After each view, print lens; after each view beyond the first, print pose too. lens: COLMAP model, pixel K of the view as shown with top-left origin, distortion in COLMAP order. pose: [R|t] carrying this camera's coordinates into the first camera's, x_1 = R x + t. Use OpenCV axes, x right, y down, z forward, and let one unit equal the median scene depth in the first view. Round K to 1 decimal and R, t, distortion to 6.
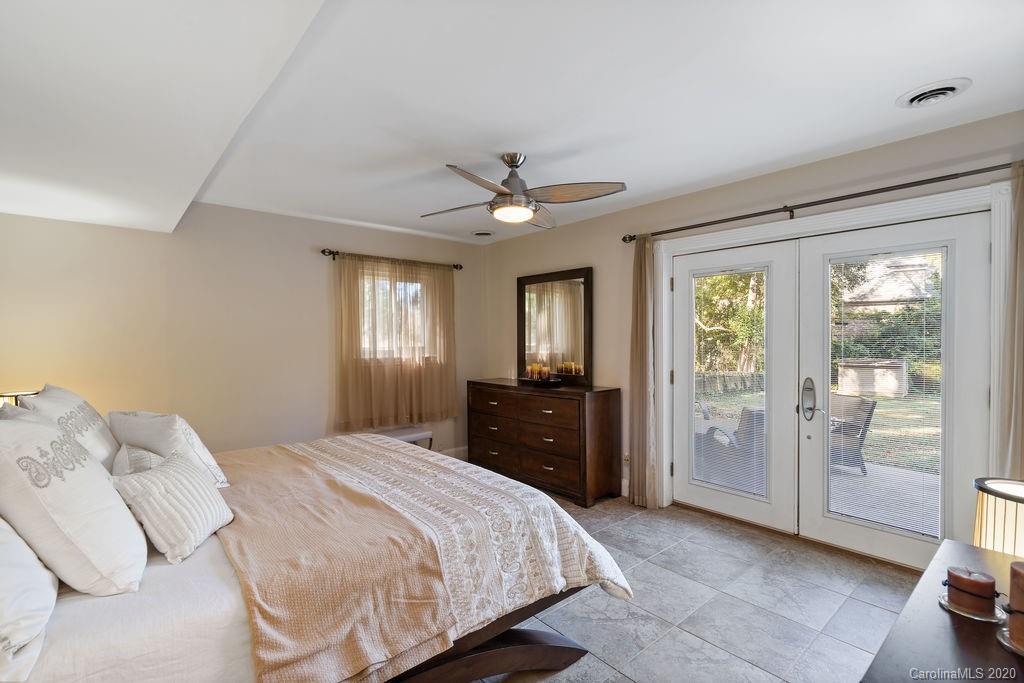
lens RADIAL K [[470.2, 0, 502.6], [0, 470.2, 341.4], [0, 0, 1]] dist [-0.001486, 0.000658]
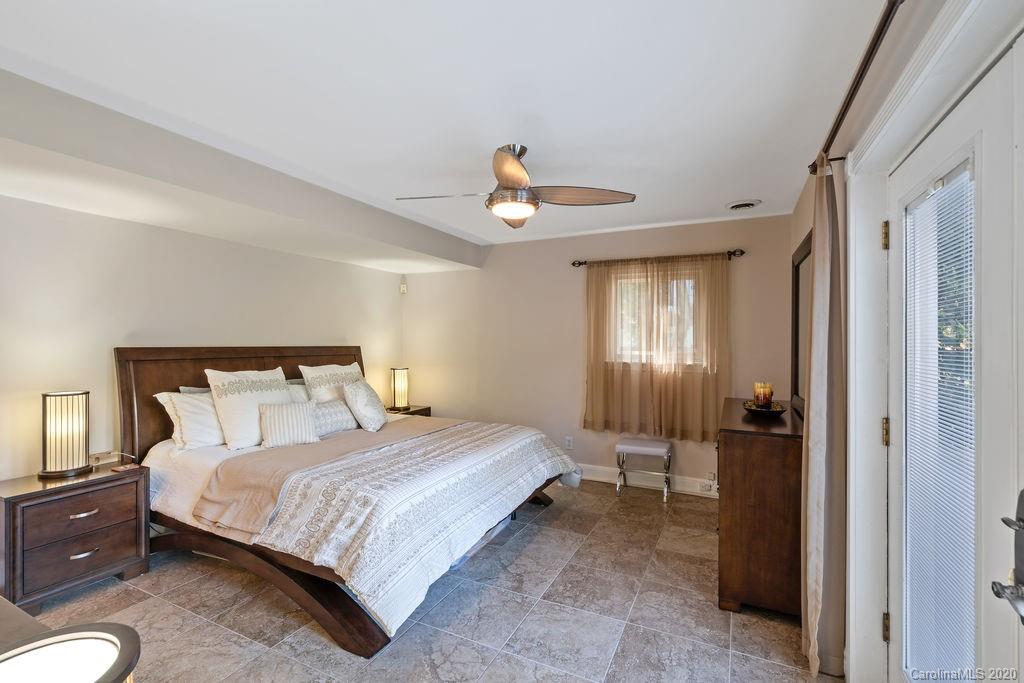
lens RADIAL K [[470.2, 0, 502.6], [0, 470.2, 341.4], [0, 0, 1]] dist [-0.001486, 0.000658]
pose [[0.394796, 0.009560, -0.918719, 0.643827], [-0.018446, 0.999827, 0.002477, -0.008850], [0.918584, 0.015969, 0.394904, 0.459813]]
